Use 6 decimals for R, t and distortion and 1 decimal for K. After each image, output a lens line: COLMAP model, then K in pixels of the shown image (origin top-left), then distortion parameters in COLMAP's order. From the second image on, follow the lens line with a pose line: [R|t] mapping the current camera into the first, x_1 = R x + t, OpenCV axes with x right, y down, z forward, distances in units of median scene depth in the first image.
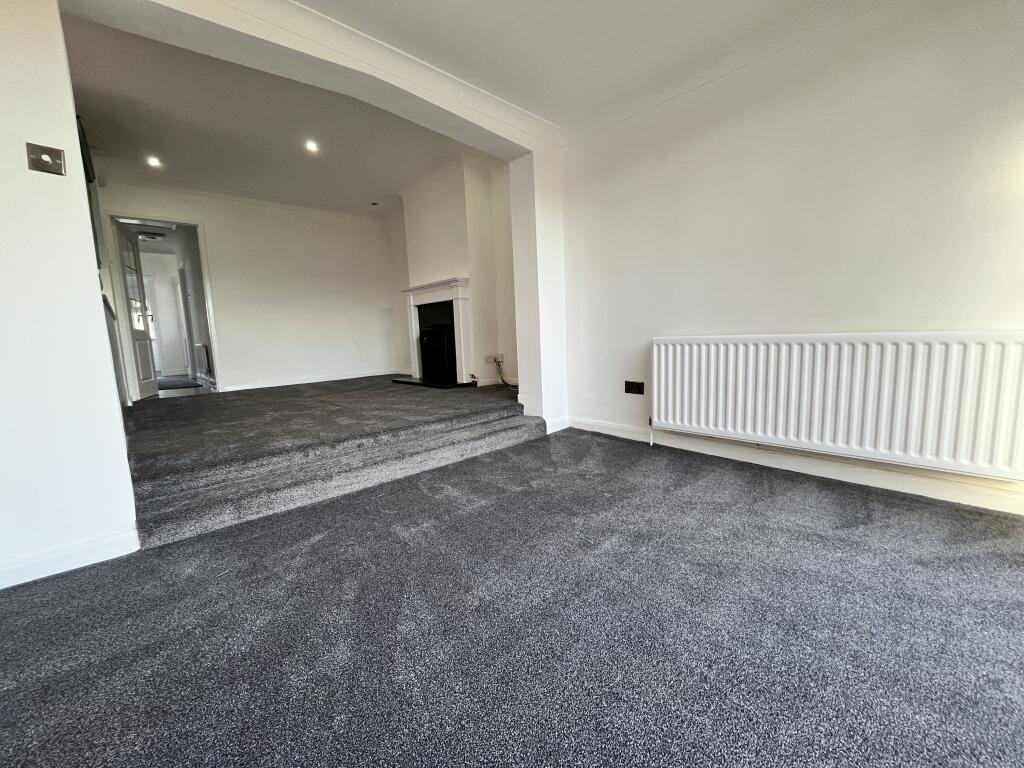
lens RADIAL K [[416.4, 0, 511.5], [0, 416.4, 380.9], [0, 0, 1]] dist [0.000831, 0.000029]
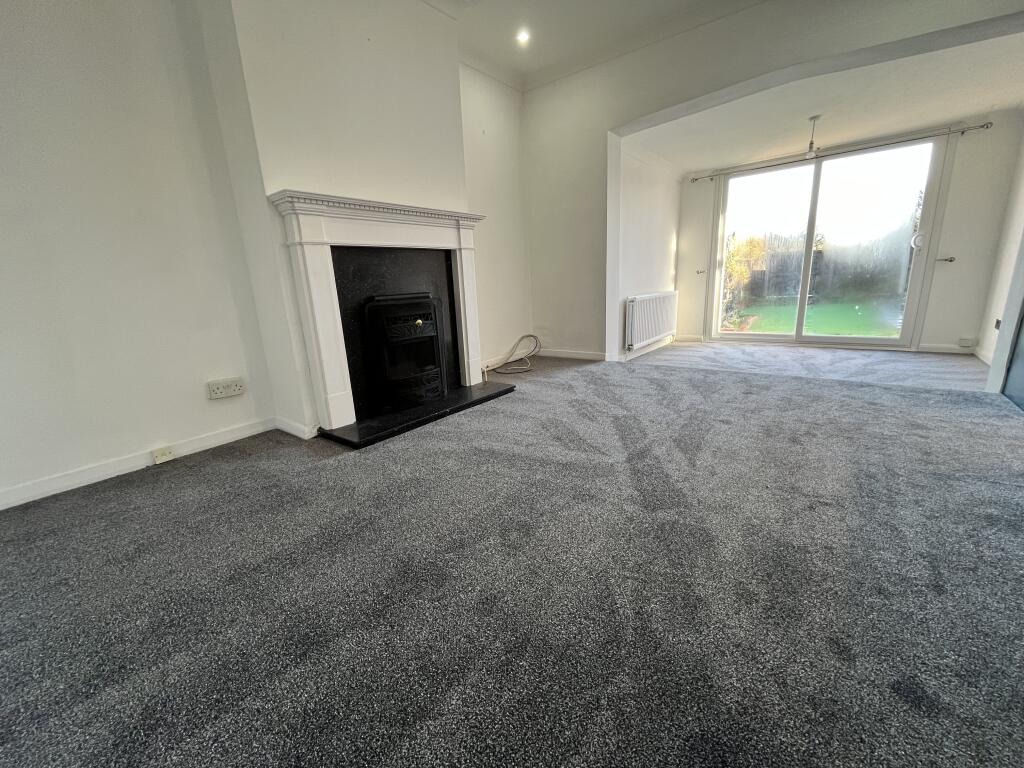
lens RADIAL K [[416.4, 0, 511.5], [0, 416.4, 380.9], [0, 0, 1]] dist [0.000831, 0.000029]
pose [[-0.160090, -0.185007, 0.969610, -1.294621], [0.178294, 0.960703, 0.212746, -0.222786], [-0.970867, 0.206935, -0.120813, 1.793990]]
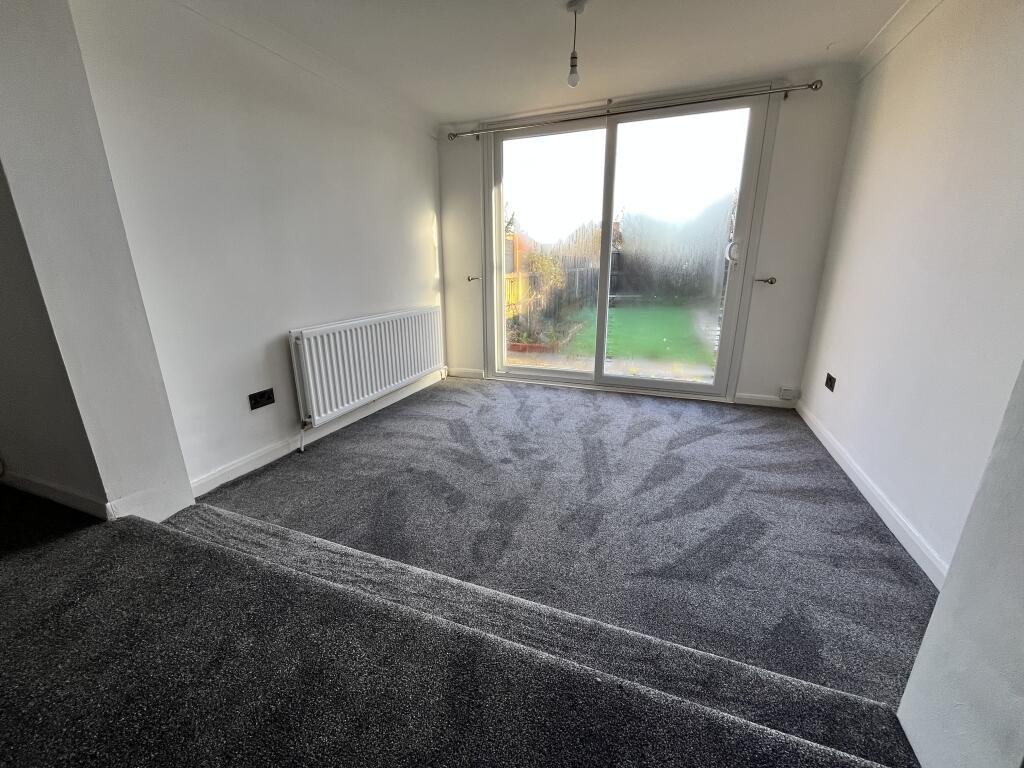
lens RADIAL K [[416.4, 0, 511.5], [0, 416.4, 380.9], [0, 0, 1]] dist [0.000831, 0.000029]
pose [[-0.432393, -0.206723, 0.877669, -0.639417], [0.136595, 0.947114, 0.290374, -0.194940], [-0.891279, 0.245441, -0.381288, 0.953372]]
